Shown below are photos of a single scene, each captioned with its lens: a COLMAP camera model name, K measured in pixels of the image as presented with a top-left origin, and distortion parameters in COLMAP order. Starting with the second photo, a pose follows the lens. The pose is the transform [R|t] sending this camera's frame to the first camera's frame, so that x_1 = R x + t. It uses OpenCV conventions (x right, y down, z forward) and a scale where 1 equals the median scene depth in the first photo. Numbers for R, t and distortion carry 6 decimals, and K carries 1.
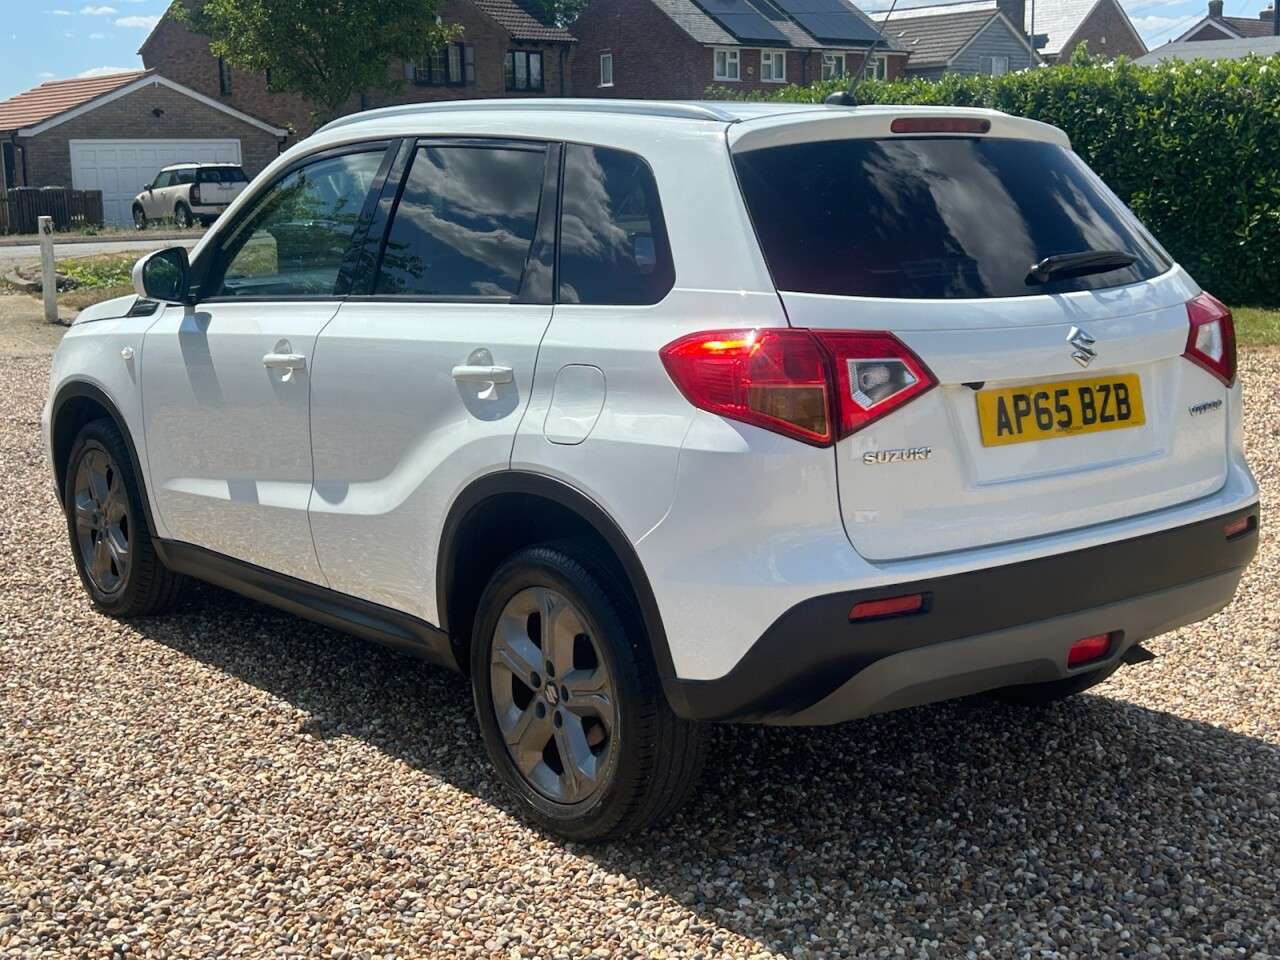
lens RADIAL K [[1694.9, 0, 645.2], [0, 1694.9, 496.9], [0, 0, 1]] dist [0.167319, -0.494665]
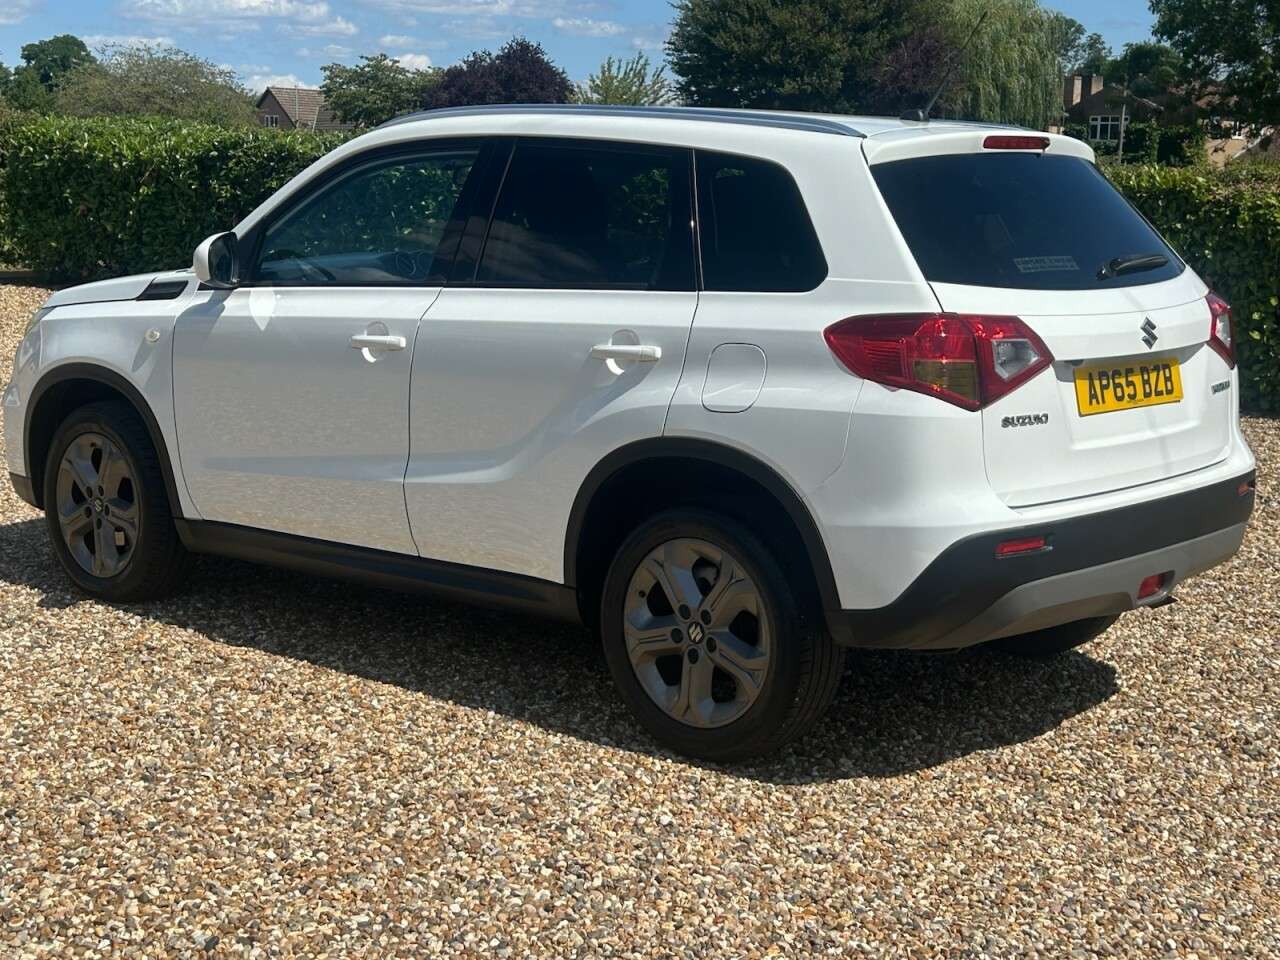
lens RADIAL K [[1991.0, 0, 621.2], [0, 1991.0, 477.7], [0, 0, 1]] dist [0.231462, -0.661042]
pose [[0.983917, -0.001623, 0.178617, -0.338016], [0.006342, 0.999646, -0.025851, 0.045387], [-0.178512, 0.026568, 0.983579, -0.299317]]
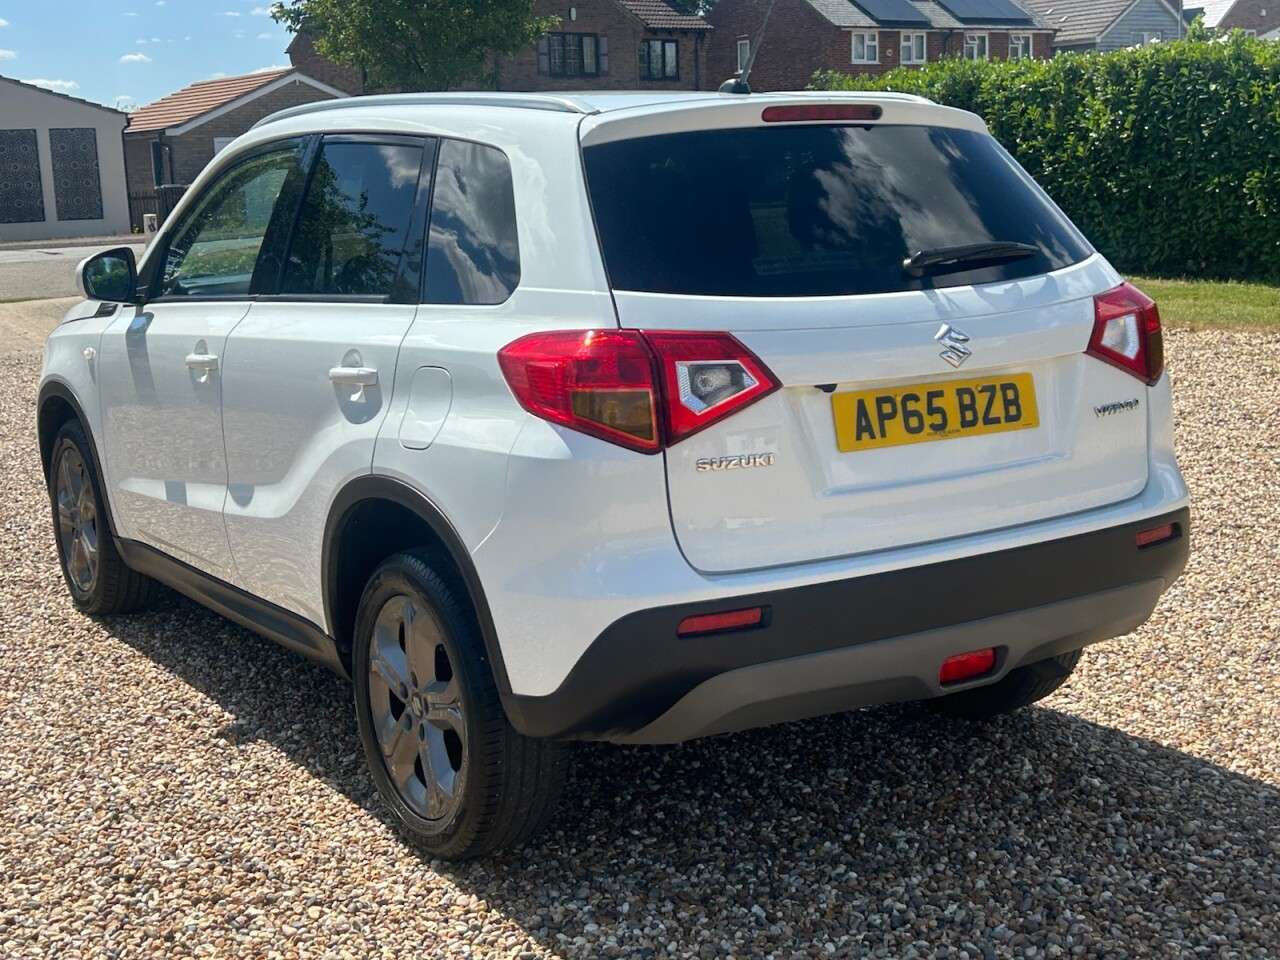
lens RADIAL K [[1694.6, 0, 635.2], [0, 1694.6, 479.1], [0, 0, 1]] dist [0.159150, -0.455776]
pose [[0.994828, 0.000616, -0.101576, 0.165992], [-0.000870, 0.999997, -0.002457, -0.010973], [0.101574, 0.002533, 0.994825, 0.045015]]
